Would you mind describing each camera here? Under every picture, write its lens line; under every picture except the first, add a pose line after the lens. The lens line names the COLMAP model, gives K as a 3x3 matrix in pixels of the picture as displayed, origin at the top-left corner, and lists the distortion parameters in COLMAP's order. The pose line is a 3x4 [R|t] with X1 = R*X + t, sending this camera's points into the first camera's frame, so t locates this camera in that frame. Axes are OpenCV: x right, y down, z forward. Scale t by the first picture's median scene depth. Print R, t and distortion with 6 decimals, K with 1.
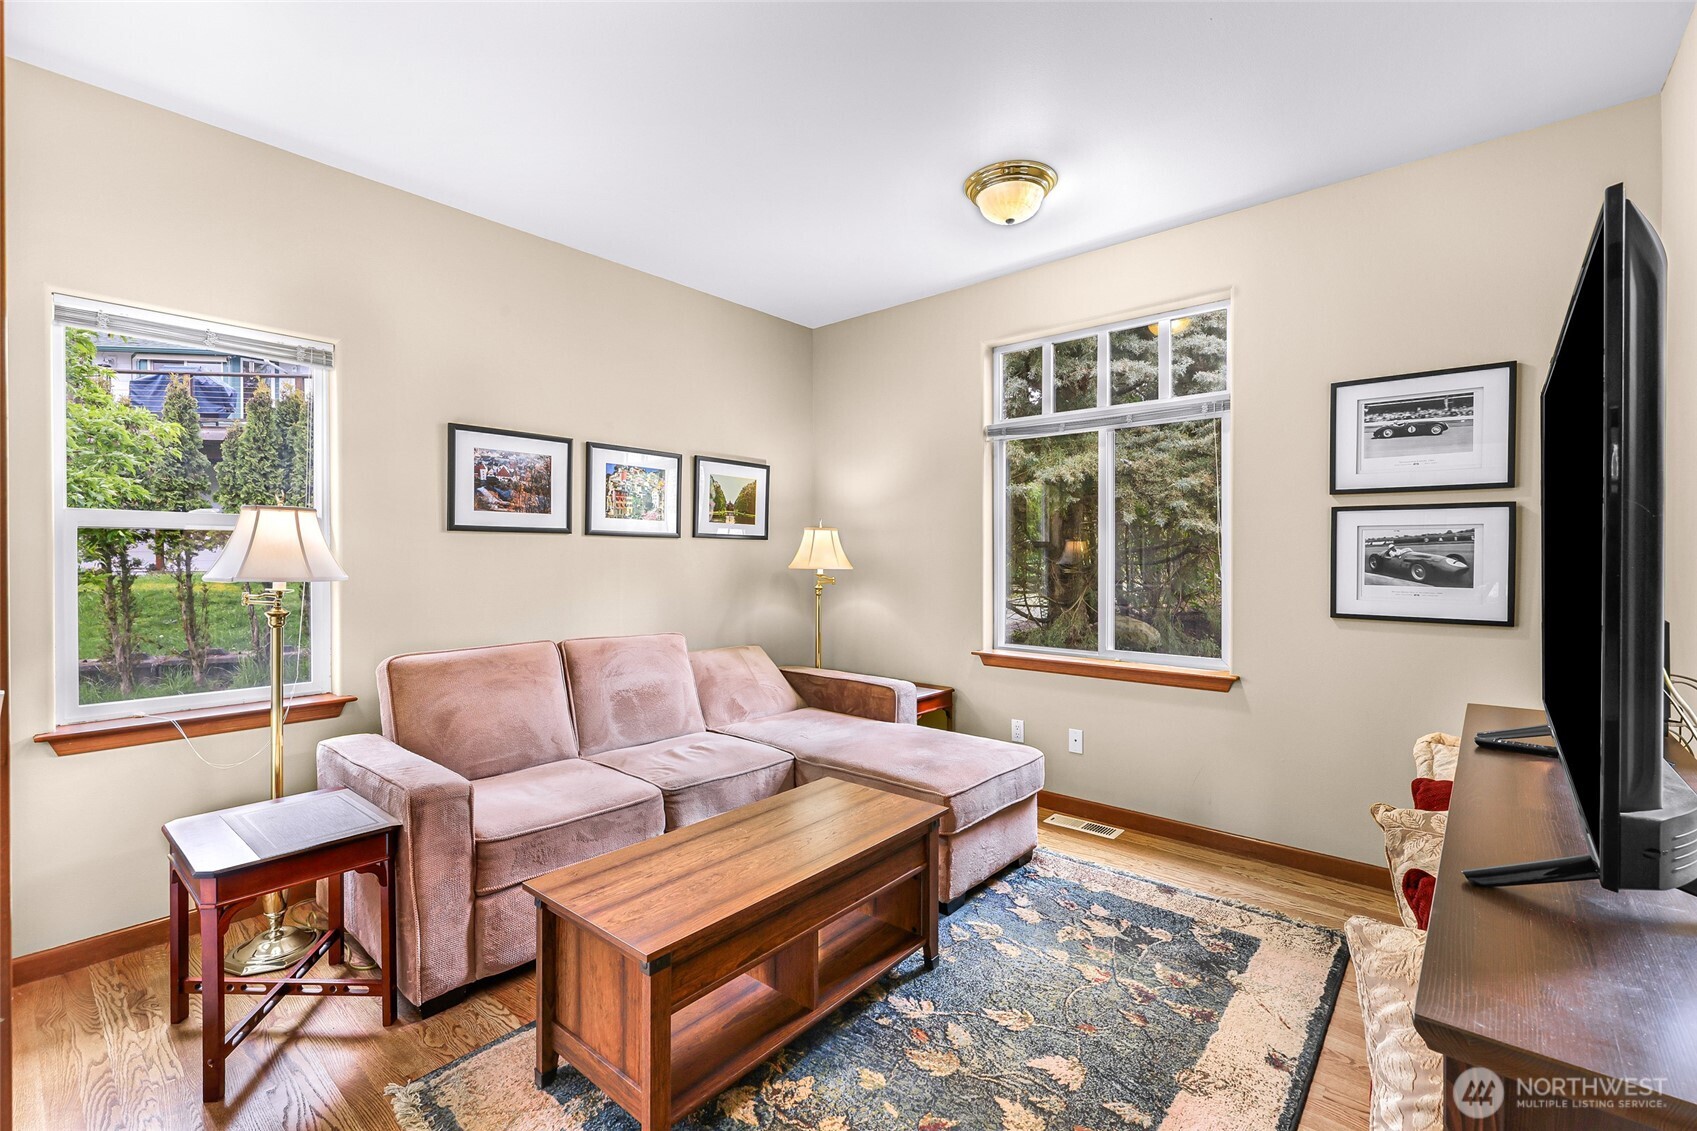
lens RADIAL K [[704.2, 0, 843.1], [0, 704.2, 559.7], [0, 0, 1]] dist [-0.002583, -0.000348]
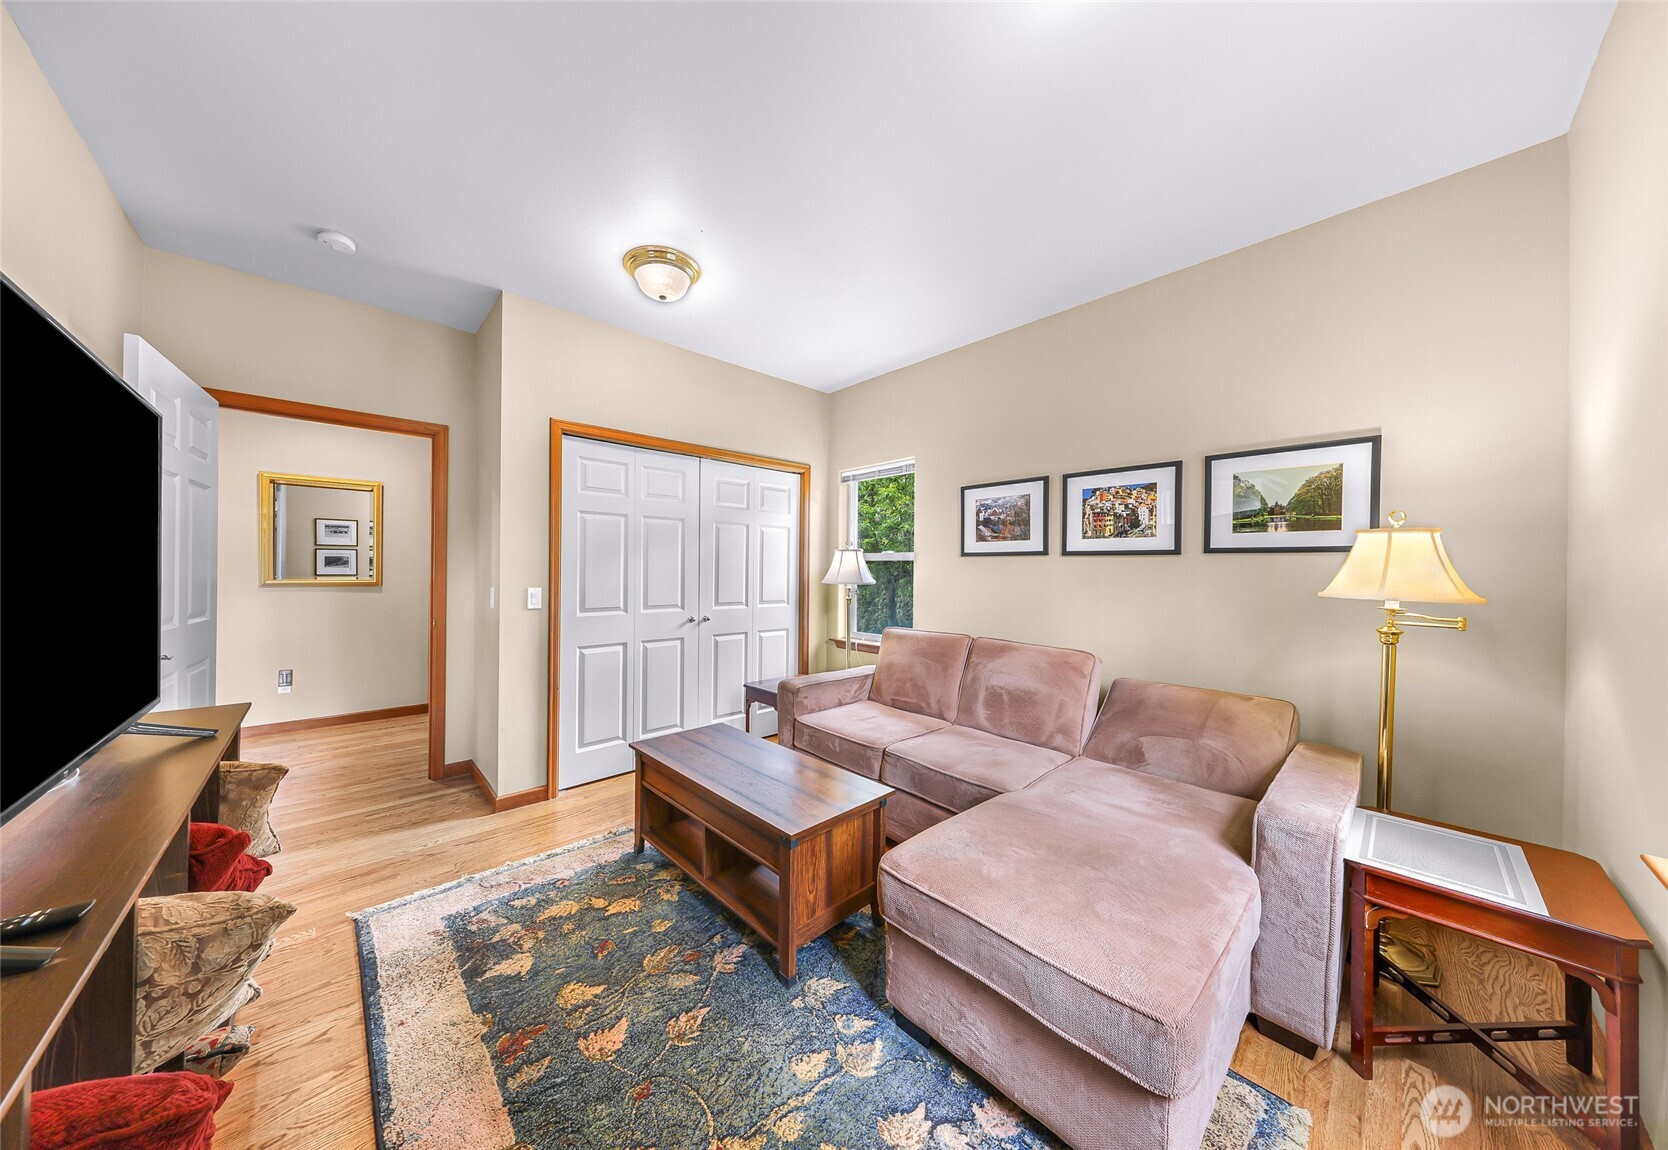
lens RADIAL K [[539.0, 0, 827.6], [0, 539.0, 573.2], [0, 0, 1]] dist [0.001436, 0.000054]
pose [[-0.091450, 0.003597, -0.995803, 0.606905], [-0.011966, 0.999917, 0.004711, -0.006448], [0.995738, 0.012347, -0.091399, 0.770760]]
